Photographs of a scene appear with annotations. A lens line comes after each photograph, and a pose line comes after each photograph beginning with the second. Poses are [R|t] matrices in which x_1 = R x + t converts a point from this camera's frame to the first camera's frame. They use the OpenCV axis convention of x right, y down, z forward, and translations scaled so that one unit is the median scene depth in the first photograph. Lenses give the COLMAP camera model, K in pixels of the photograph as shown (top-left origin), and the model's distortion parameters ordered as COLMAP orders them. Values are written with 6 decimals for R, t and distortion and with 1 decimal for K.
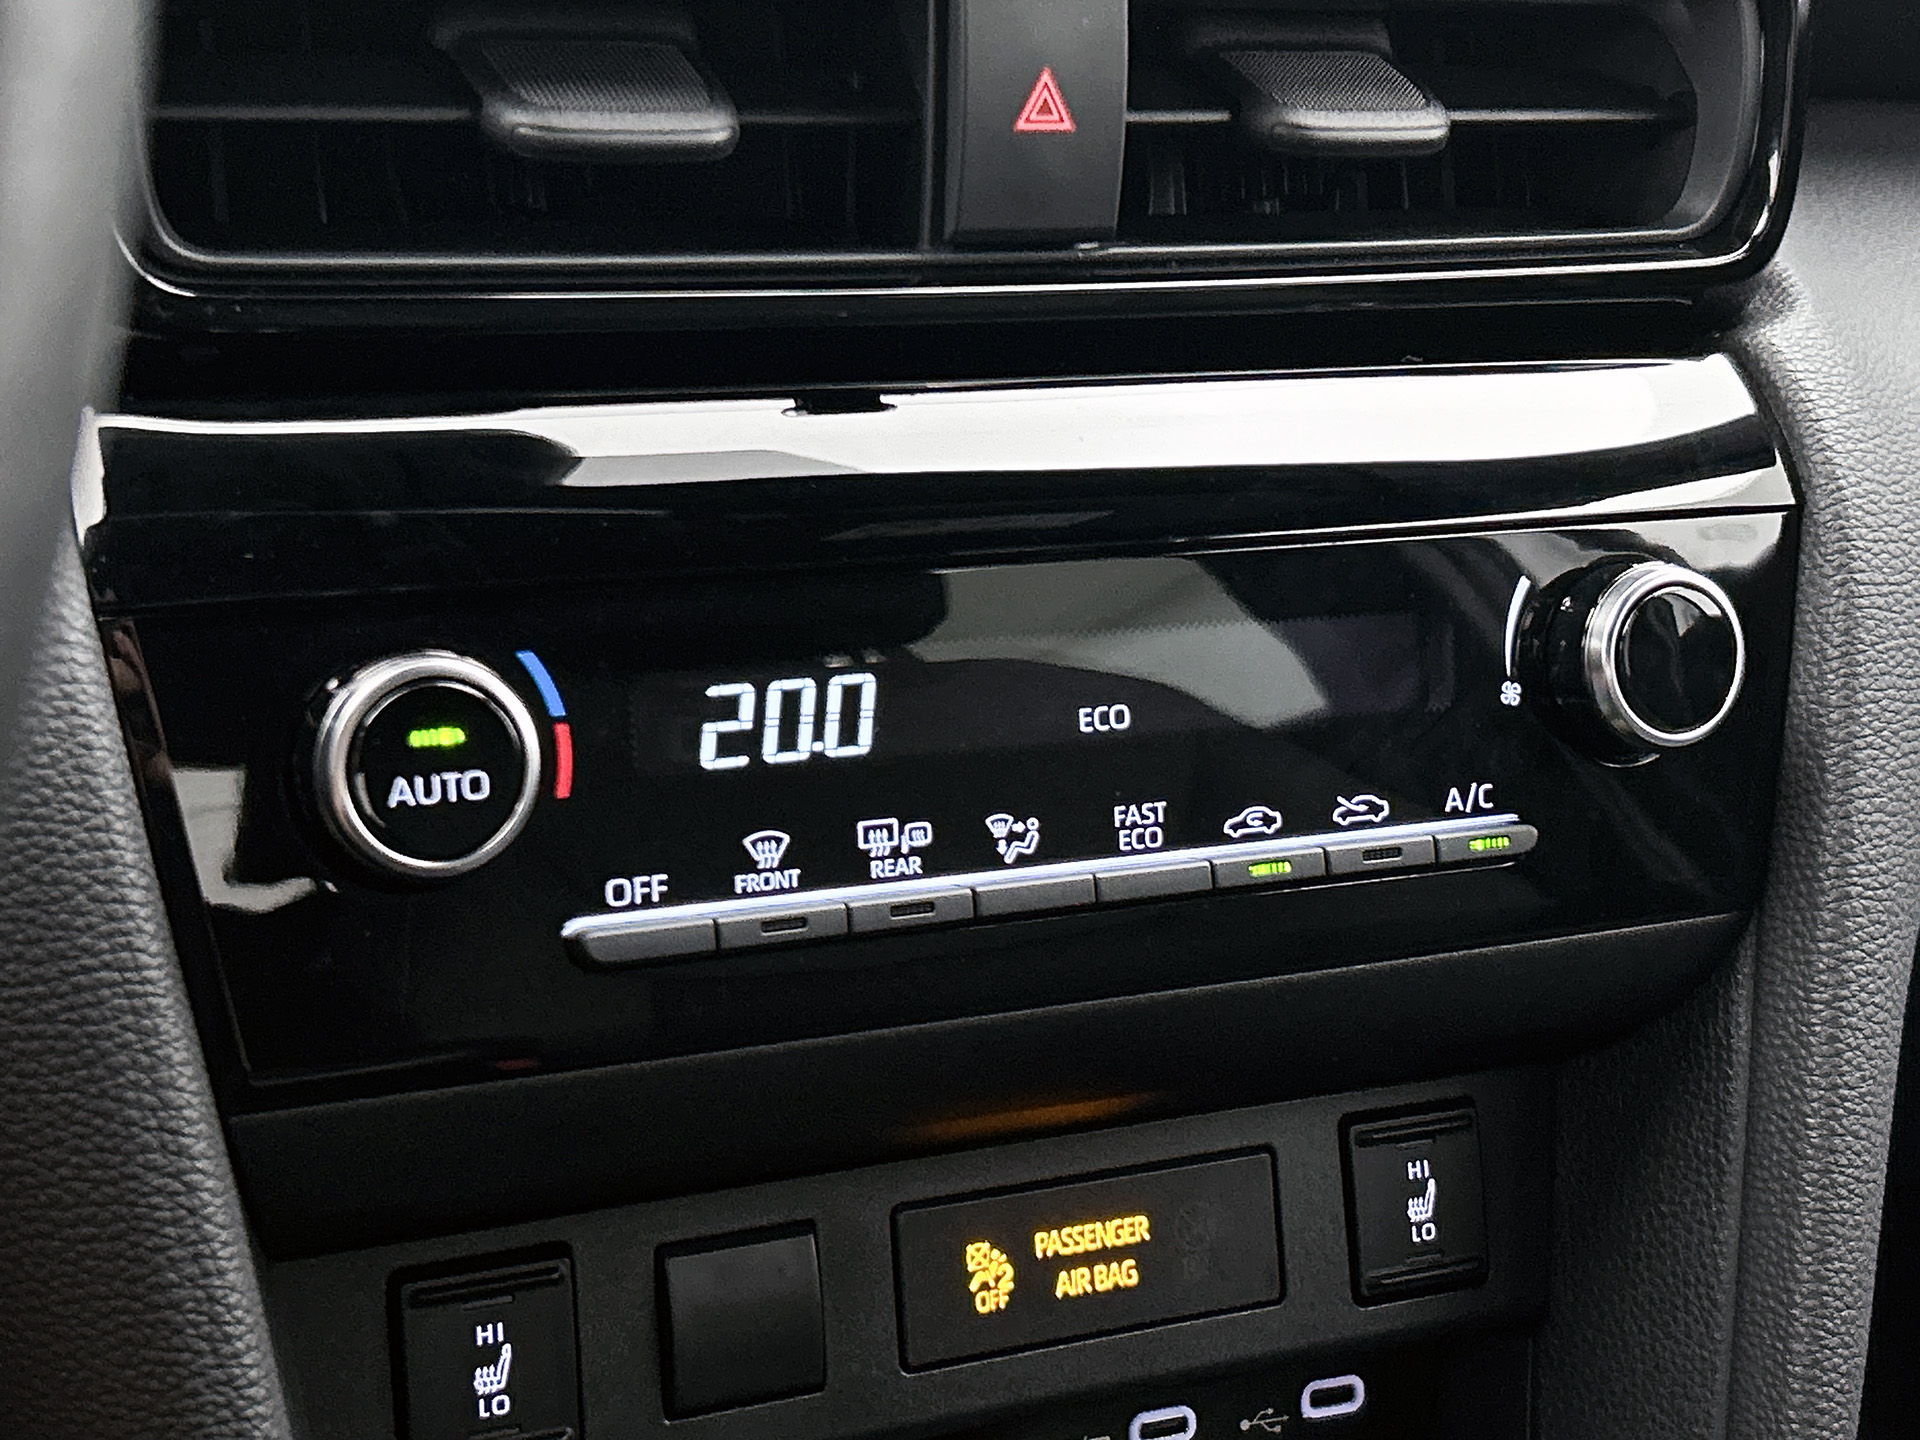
lens RADIAL K [[3146.2, 0, 960.0], [0, 3146.2, 720.0], [0, 0, 1]] dist [0.127163, 0.033326]
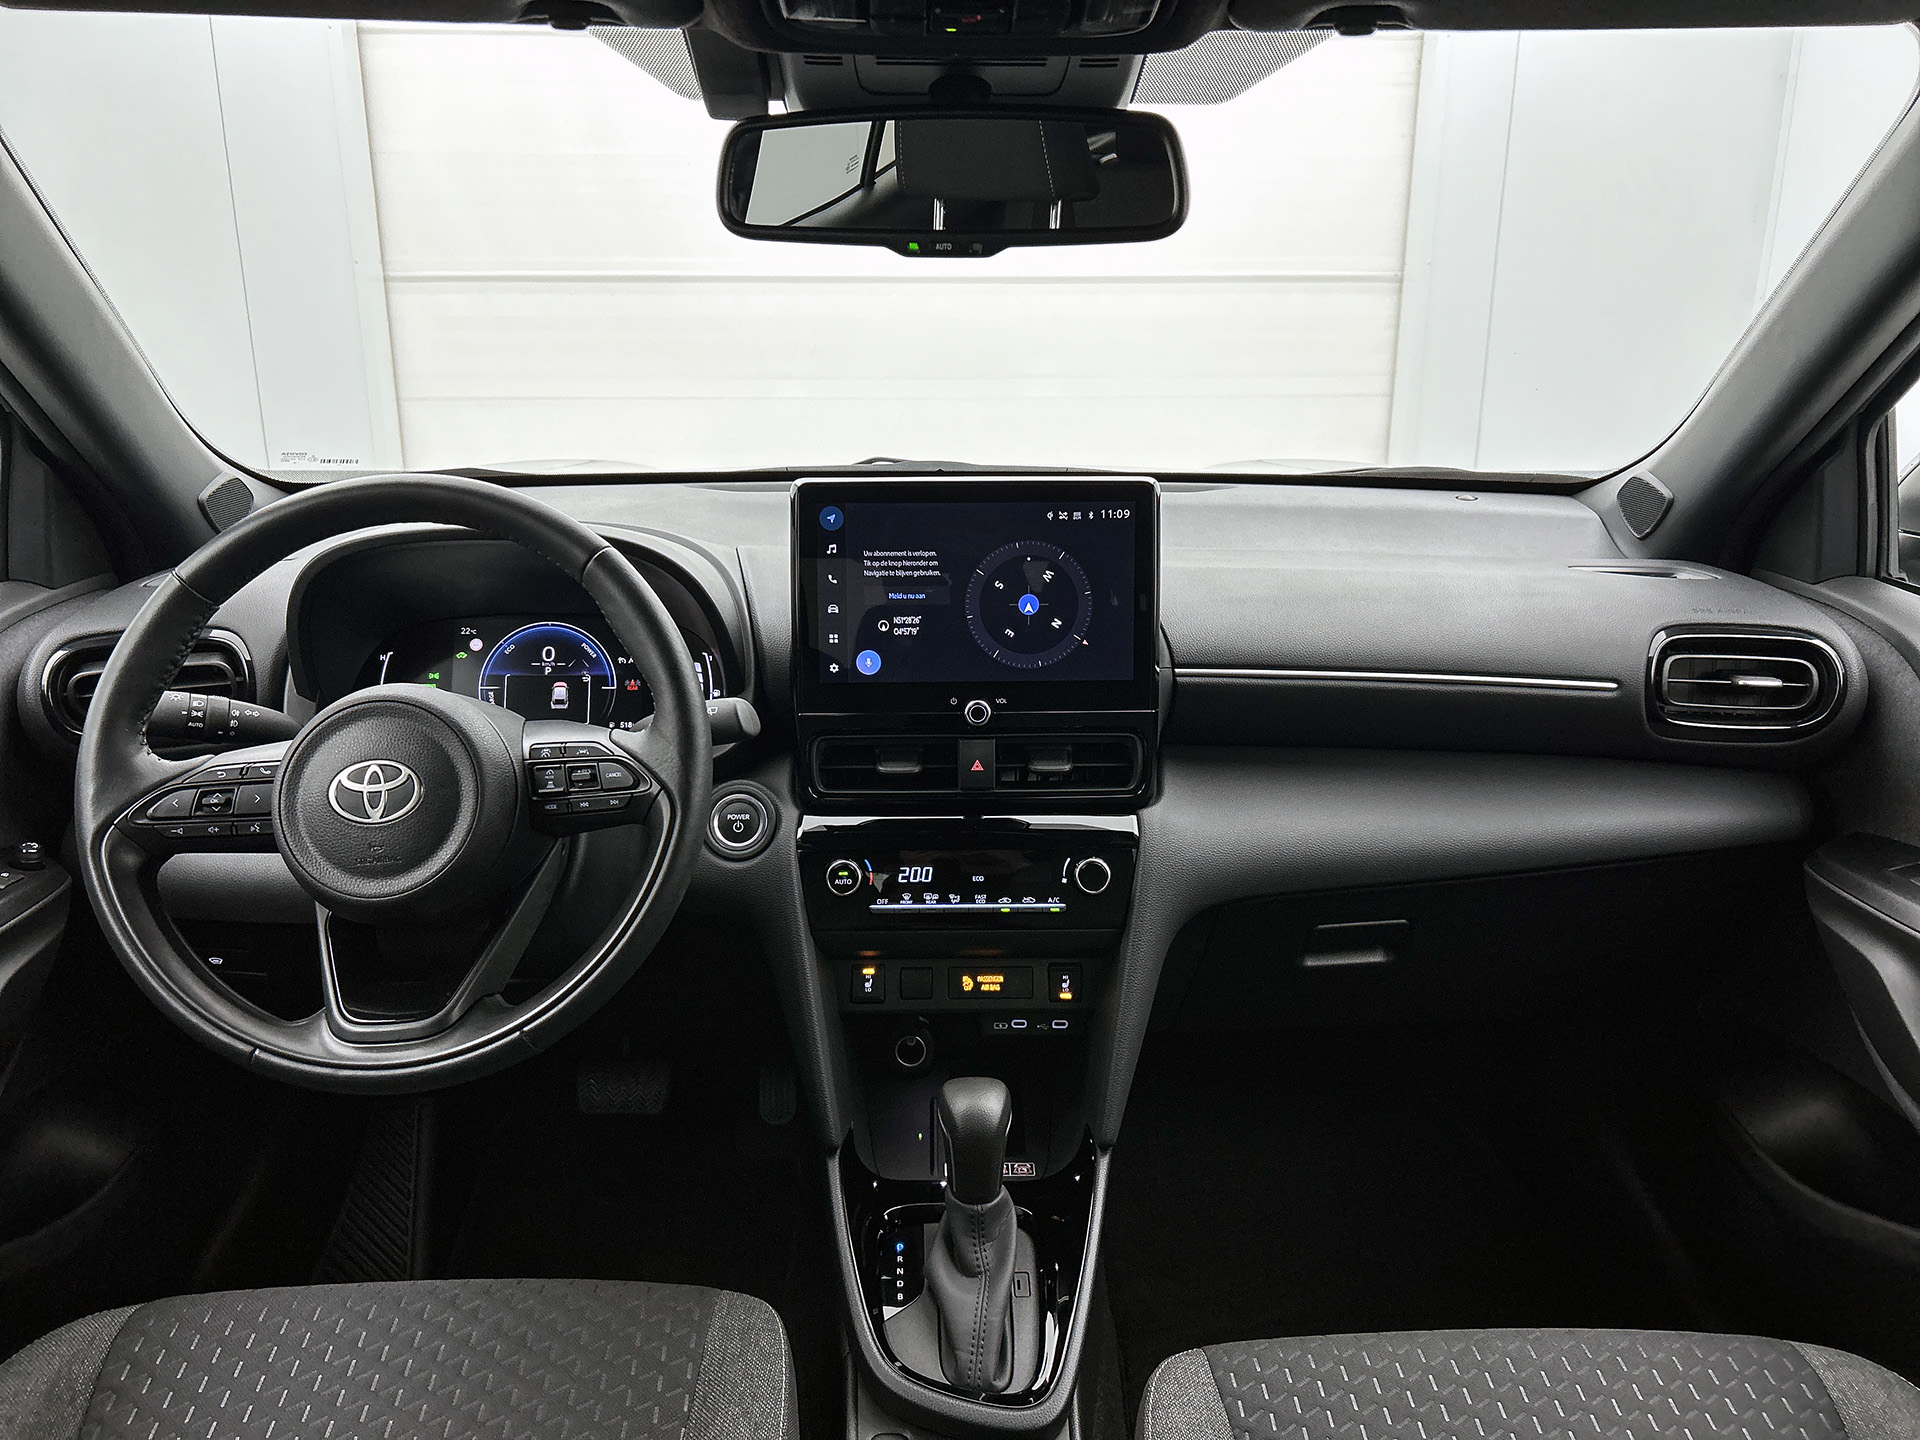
lens RADIAL K [[1453.6, 0, 960.0], [0, 1453.6, 720.0], [0, 0, 1]] dist [0.119864, -0.214445]
pose [[0.909054, 0.035220, -0.415187, 1.083109], [-0.069729, 0.995229, -0.068248, -0.102205], [0.410803, 0.090992, 0.907172, -1.363789]]
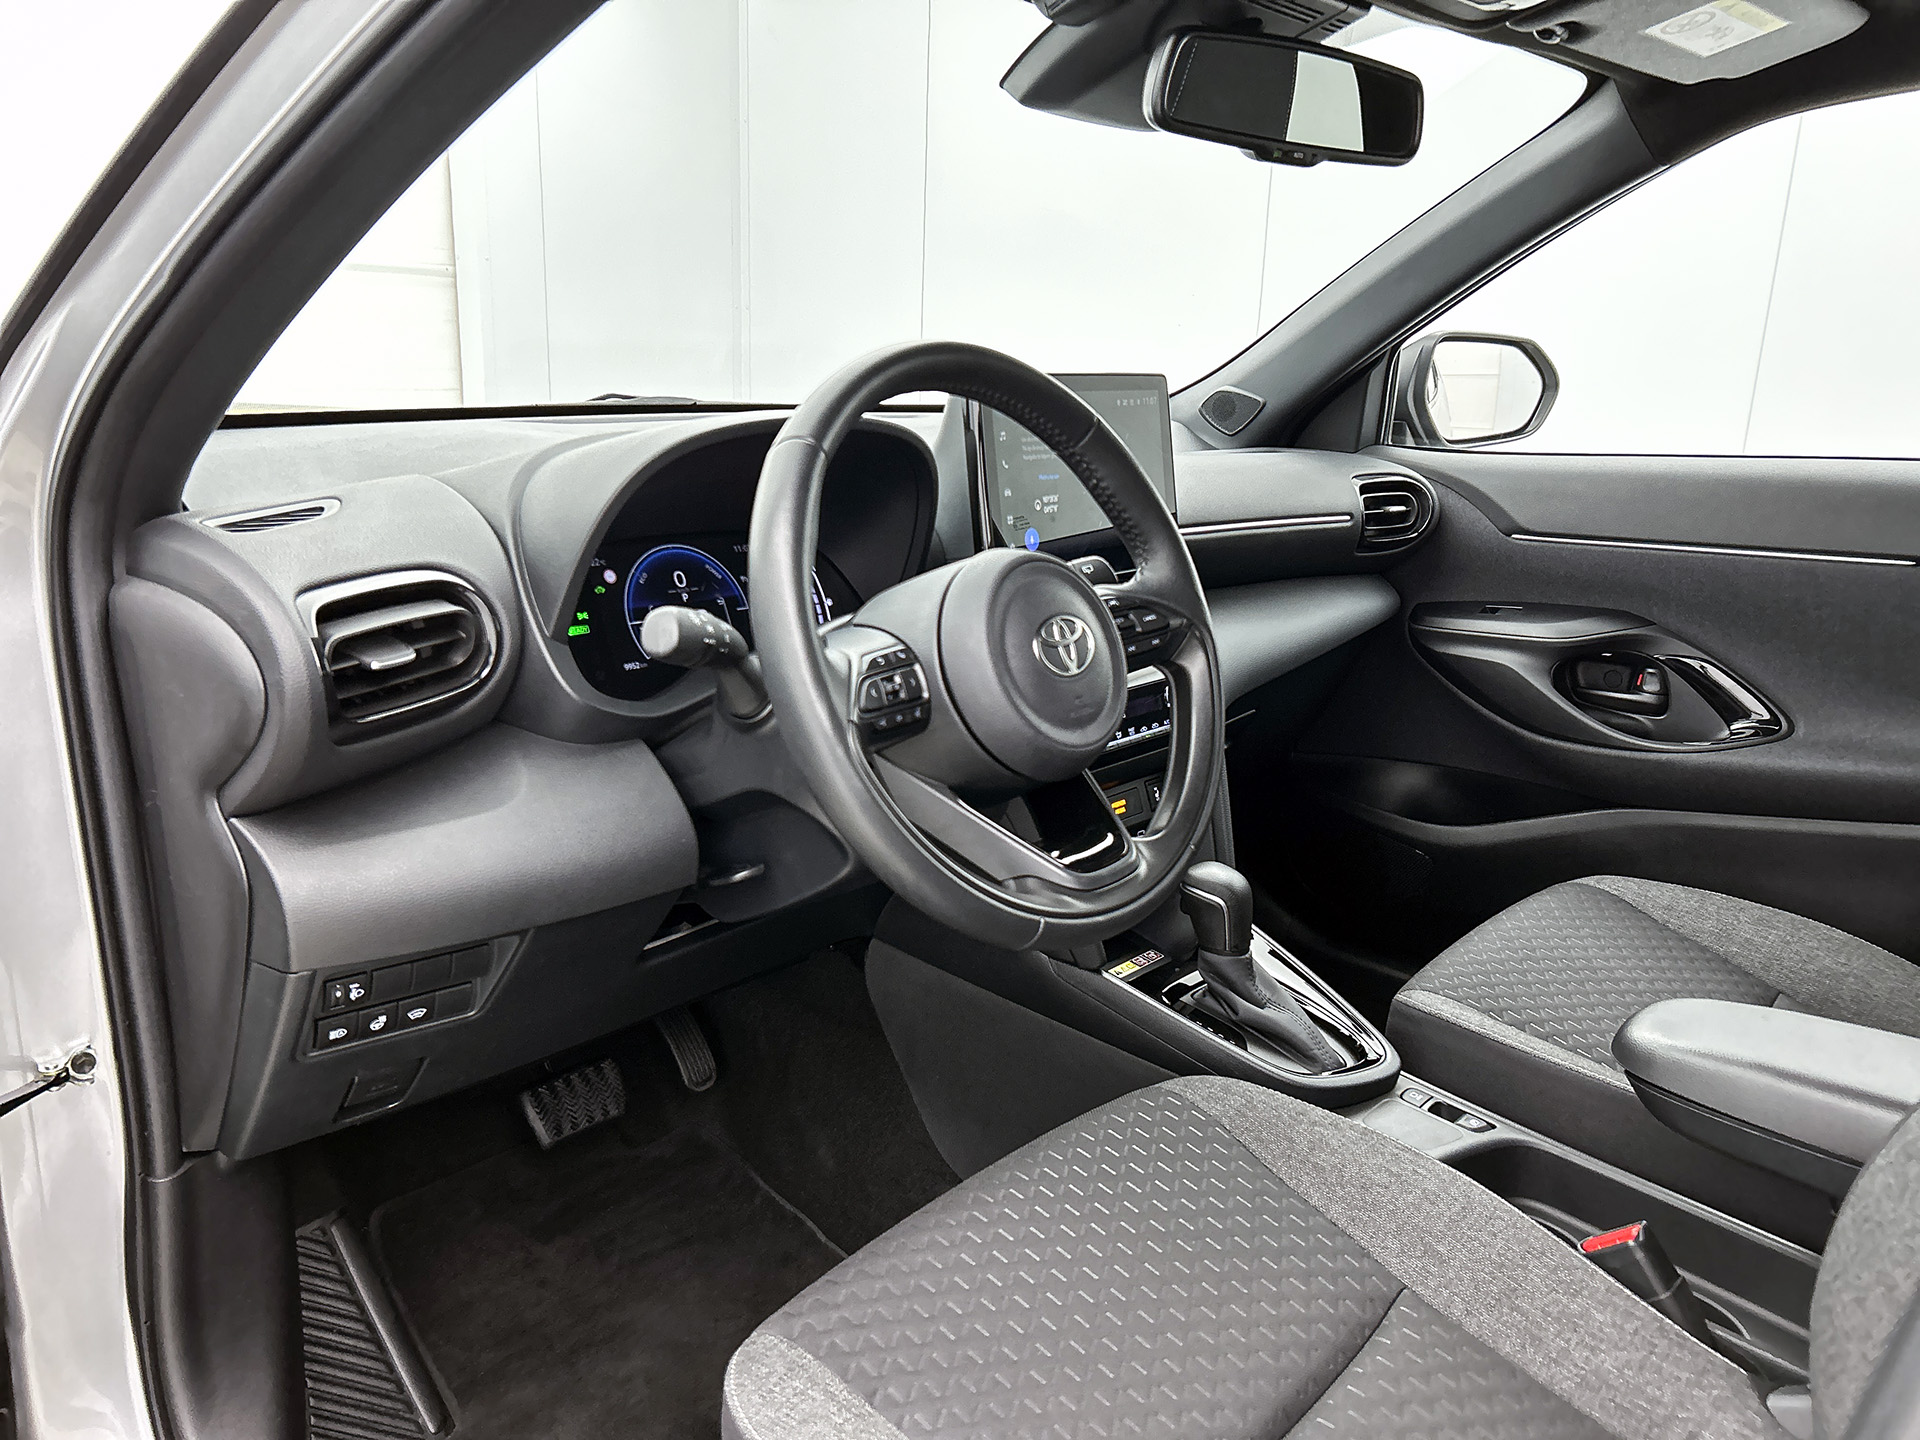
lens RADIAL K [[1438.0, 0, 973.3], [0, 1438.0, 726.3], [0, 0, 1]] dist [0.029111, 0.000243]
pose [[0.916160, -0.154358, 0.369899, -1.344275], [0.178195, 0.983509, -0.030935, 0.058716], [-0.359024, 0.094255, 0.928557, -1.641366]]
